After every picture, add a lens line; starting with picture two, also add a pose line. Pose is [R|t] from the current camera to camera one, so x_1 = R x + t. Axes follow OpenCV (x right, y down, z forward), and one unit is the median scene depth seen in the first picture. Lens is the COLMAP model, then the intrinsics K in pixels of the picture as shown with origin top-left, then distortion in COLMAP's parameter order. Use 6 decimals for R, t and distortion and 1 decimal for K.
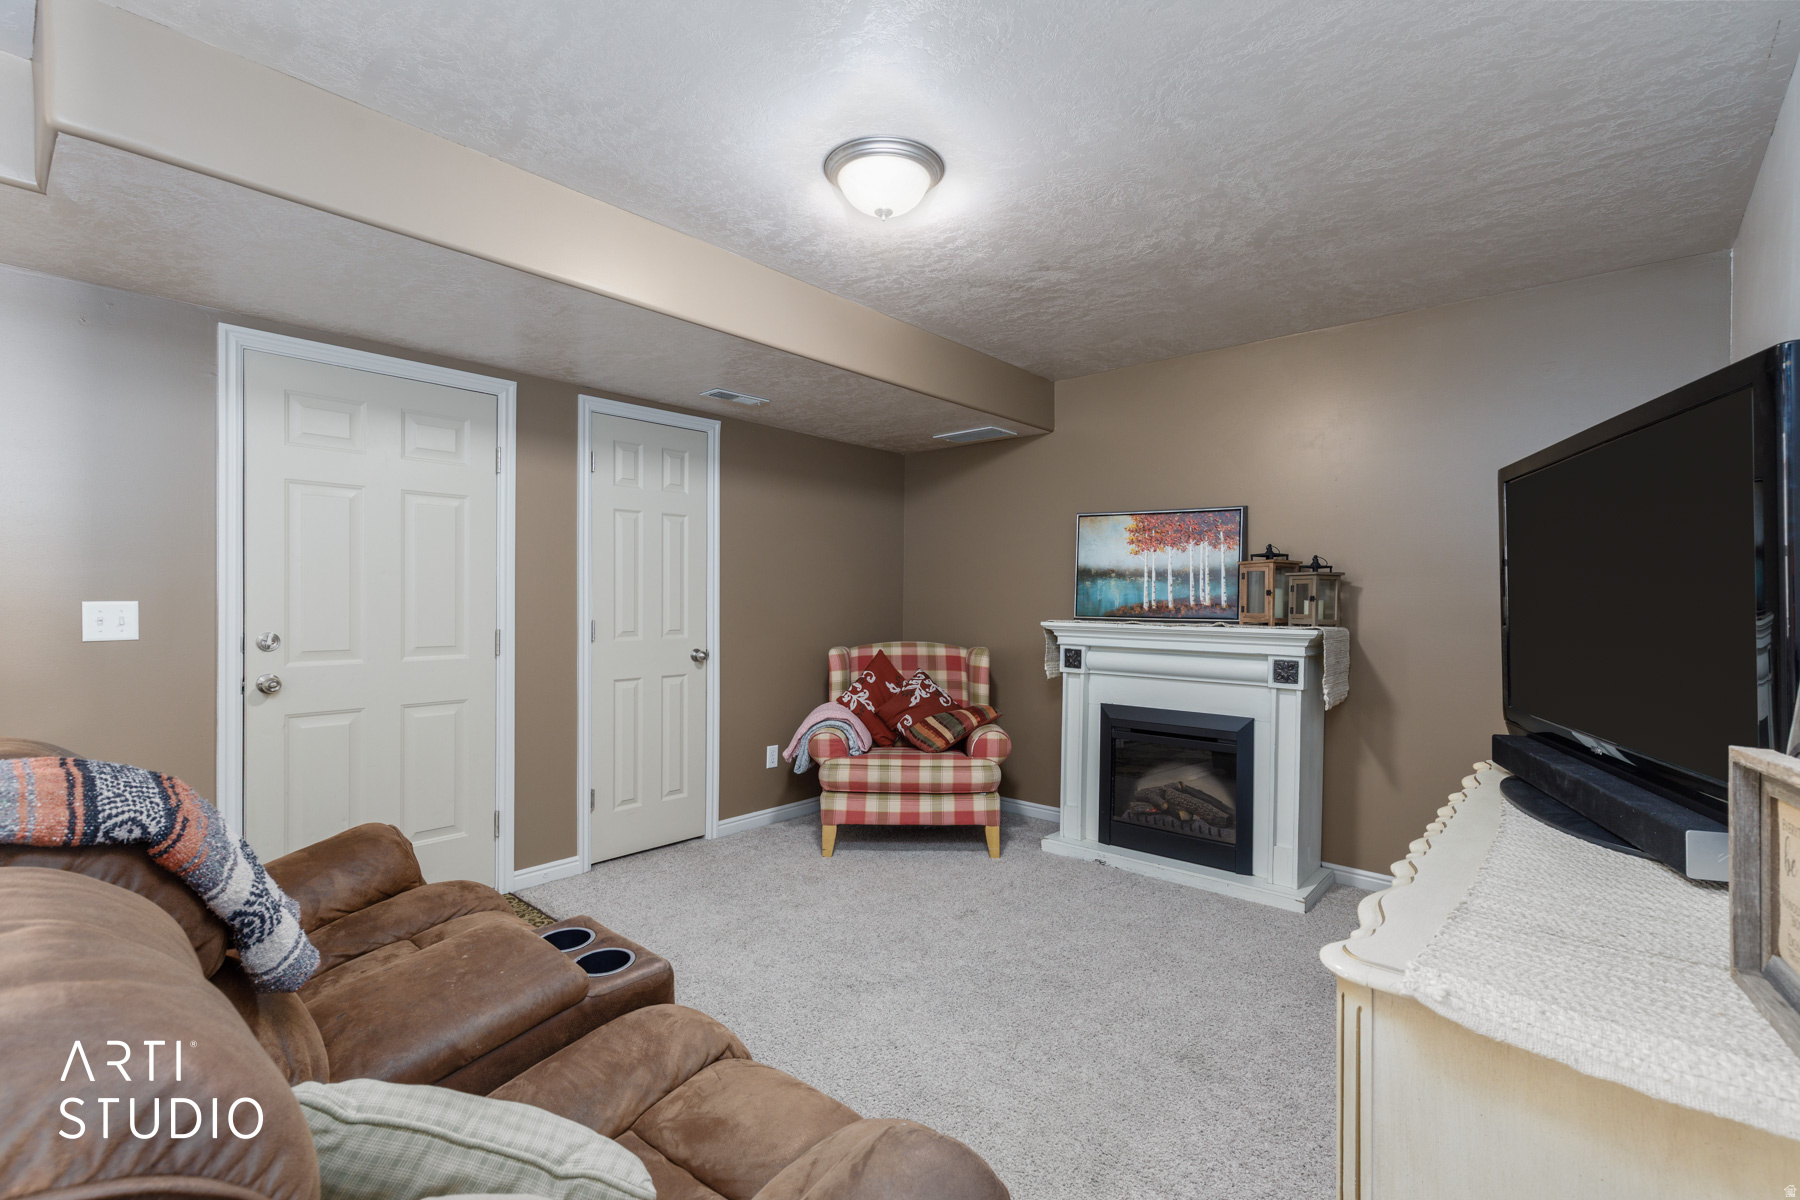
lens RADIAL K [[813.0, 0, 910.5], [0, 813.0, 602.7], [0, 0, 1]] dist [0.007469, -0.000897]
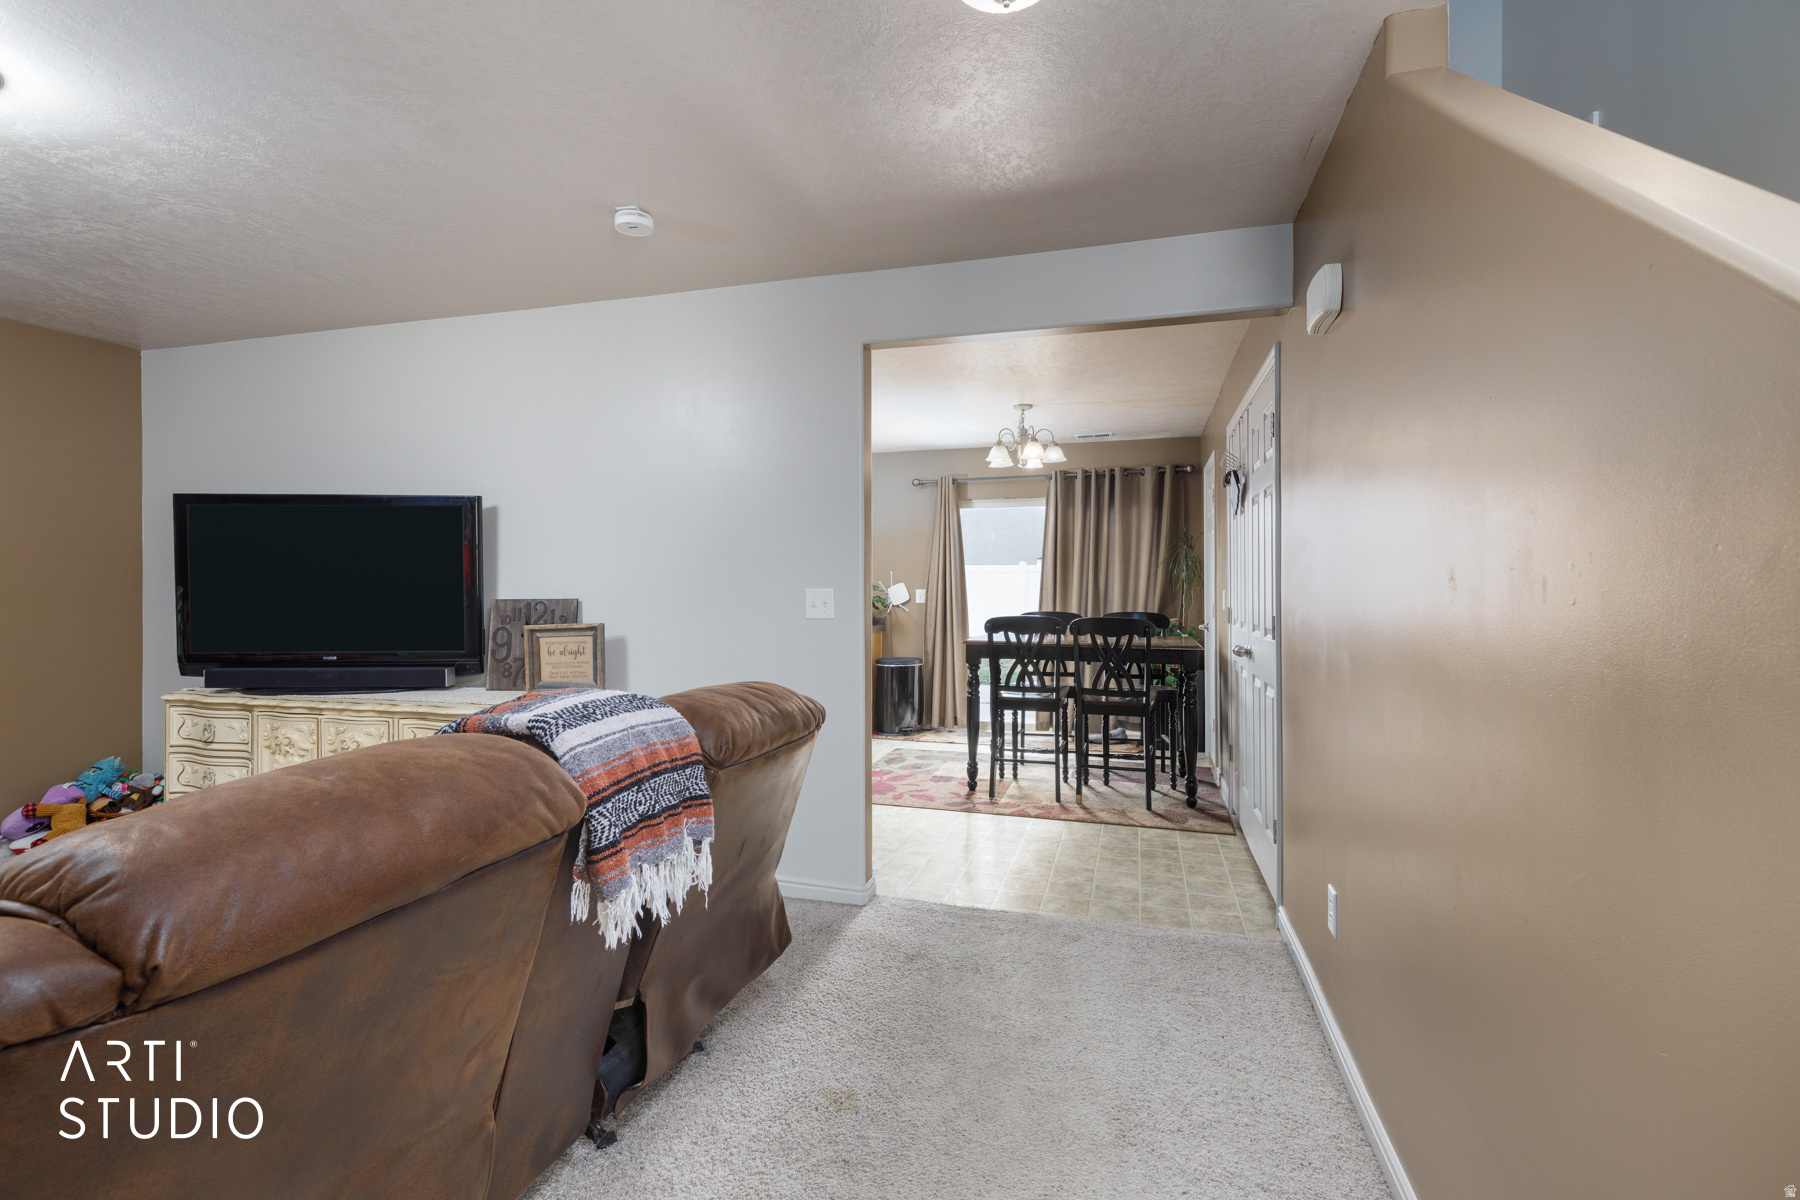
lens RADIAL K [[813.0, 0, 908.6], [0, 813.0, 574.9], [0, 0, 1]] dist [0.007469, -0.000897]
pose [[-0.427457, -0.001623, 0.904034, -0.714723], [0.003740, 0.999987, 0.003564, -0.010063], [-0.904028, 0.004904, -0.427445, 0.266222]]
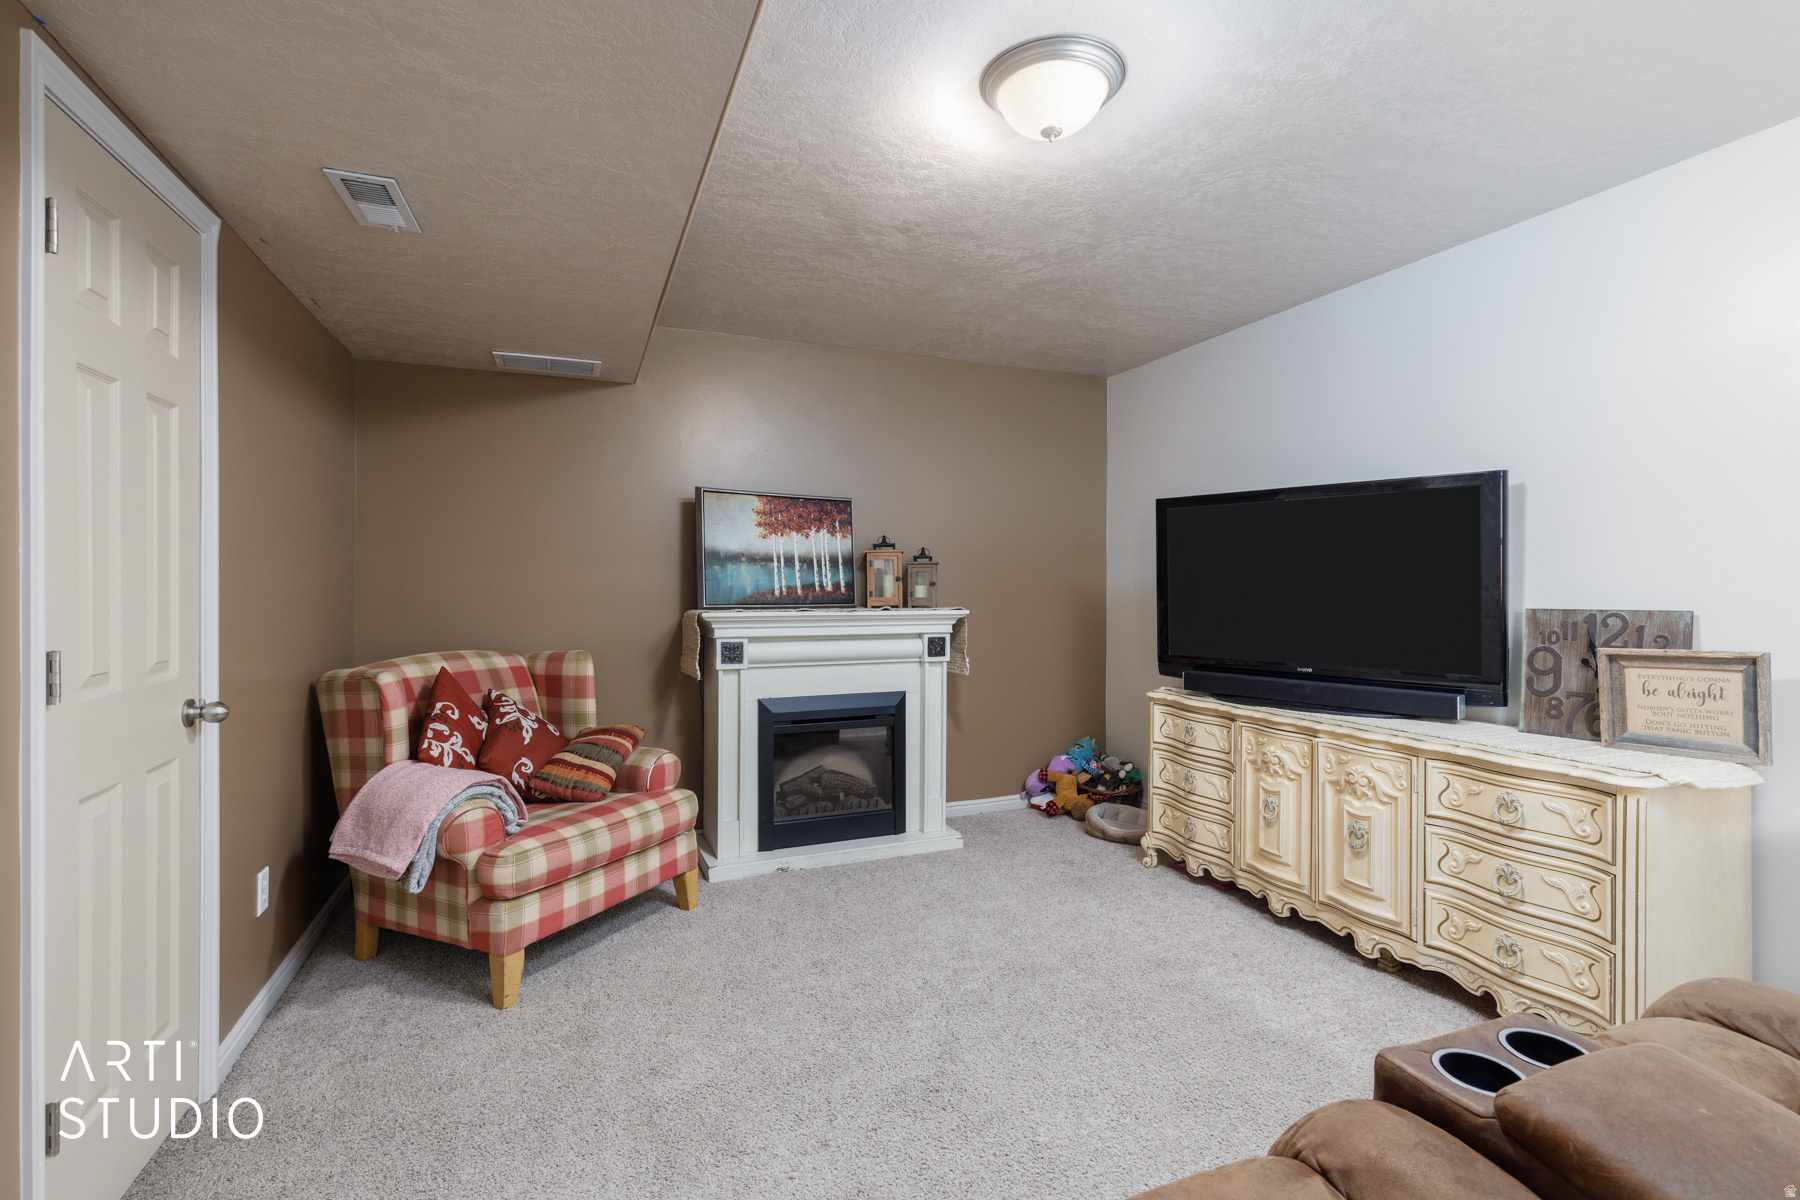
lens RADIAL K [[813.0, 0, 890.7], [0, 813.0, 586.5], [0, 0, 1]] dist [0.007469, -0.000897]
pose [[0.451911, -0.007853, 0.892028, -0.523441], [0.007562, 0.999959, 0.004973, -0.006857], [-0.892031, 0.004498, 0.451952, 0.462457]]
